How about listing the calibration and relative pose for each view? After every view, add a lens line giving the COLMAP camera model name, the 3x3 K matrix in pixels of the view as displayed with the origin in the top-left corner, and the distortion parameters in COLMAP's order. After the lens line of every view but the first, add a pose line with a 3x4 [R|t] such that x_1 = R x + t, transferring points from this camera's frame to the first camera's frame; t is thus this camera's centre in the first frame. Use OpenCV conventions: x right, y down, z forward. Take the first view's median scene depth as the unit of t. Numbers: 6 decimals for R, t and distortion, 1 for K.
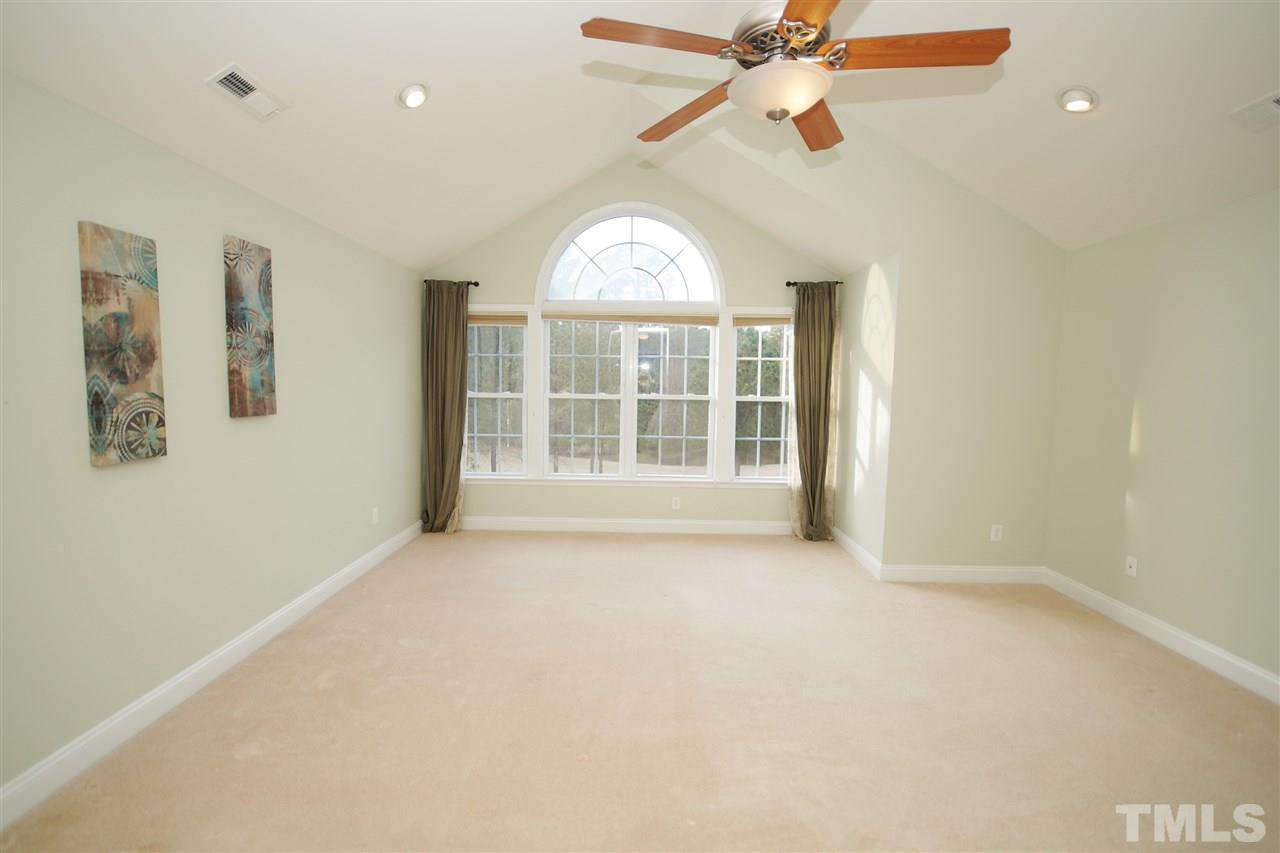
lens RADIAL K [[572.6, 0, 630.8], [0, 572.6, 424.9], [0, 0, 1]] dist [-0.002504, -0.000679]
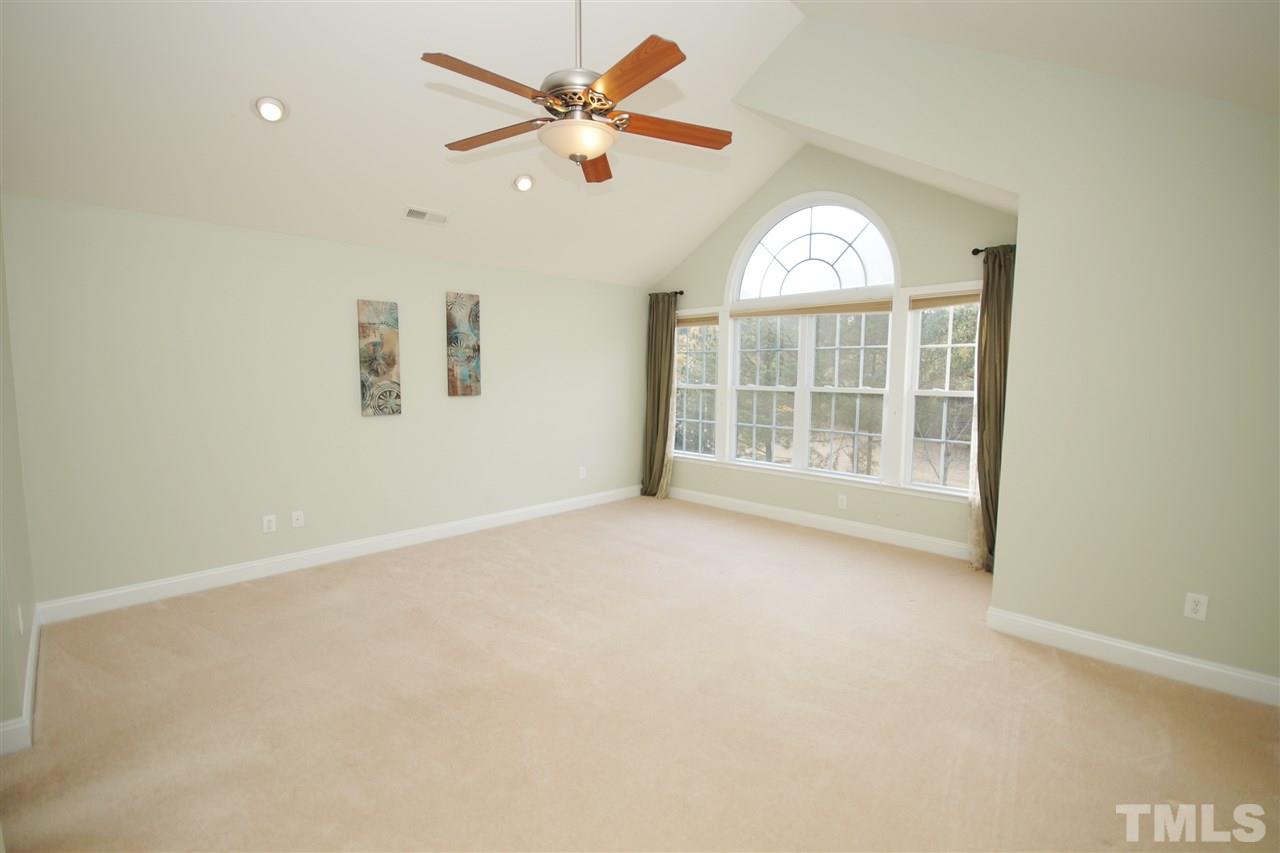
lens RADIAL K [[572.6, 0, 632.5], [0, 572.6, 424.5], [0, 0, 1]] dist [-0.002504, -0.000679]
pose [[0.710267, 0.054244, -0.701839, 0.868056], [-0.048323, 0.998432, 0.028264, -0.002163], [0.702272, 0.013841, 0.711775, 0.140237]]
